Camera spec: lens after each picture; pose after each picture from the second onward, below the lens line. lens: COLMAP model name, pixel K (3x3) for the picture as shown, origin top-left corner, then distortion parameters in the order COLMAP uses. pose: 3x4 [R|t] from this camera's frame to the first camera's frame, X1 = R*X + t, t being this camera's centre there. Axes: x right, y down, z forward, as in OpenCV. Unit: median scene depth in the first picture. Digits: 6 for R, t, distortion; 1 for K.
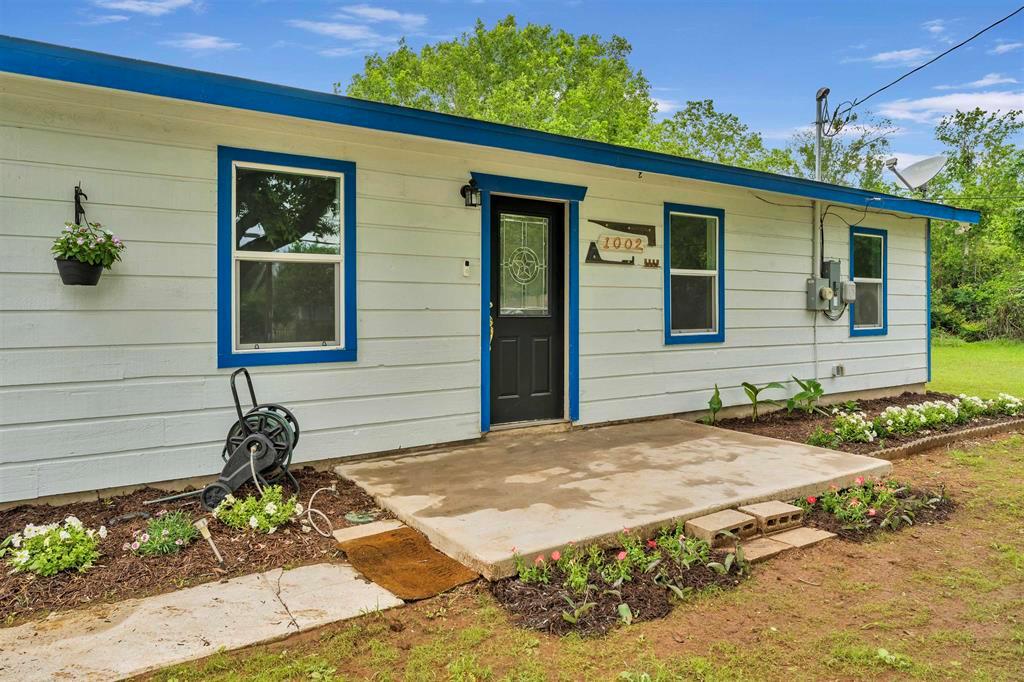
lens RADIAL K [[623.6, 0, 511.2], [0, 623.6, 292.5], [0, 0, 1]] dist [-0.008085, -0.000663]
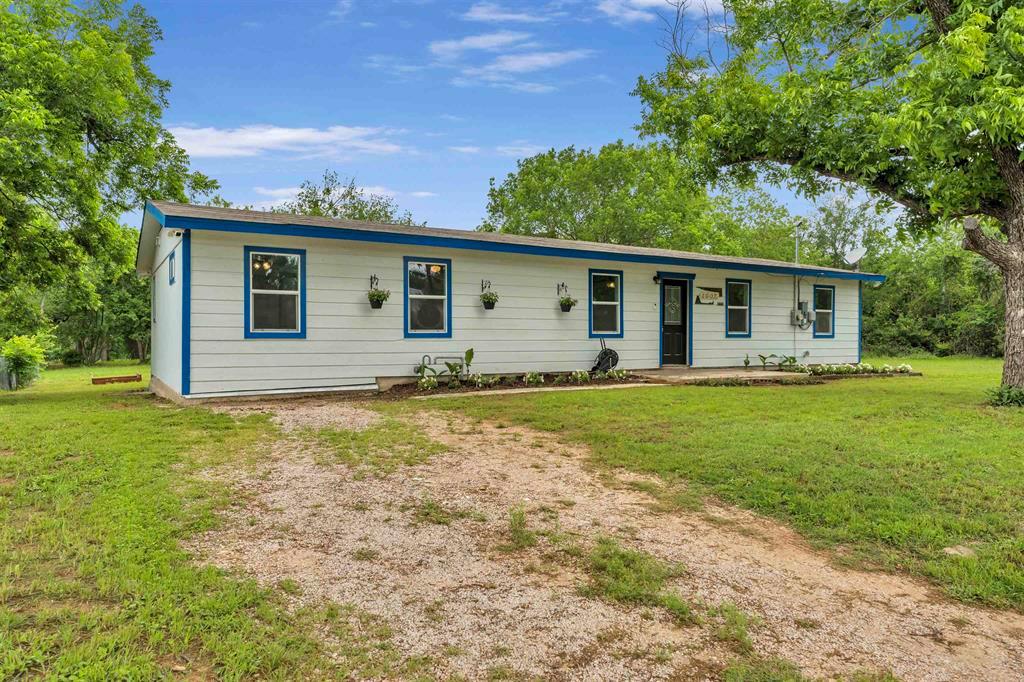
lens RADIAL K [[671.1, 0, 504.2], [0, 671.1, 343.5], [0, 0, 1]] dist [0.002317, 0.000597]
pose [[0.999216, -0.000420, -0.039587, -0.509736], [0.001384, 0.999703, 0.024334, 0.042595], [0.039565, -0.024370, 0.998920, -1.638801]]
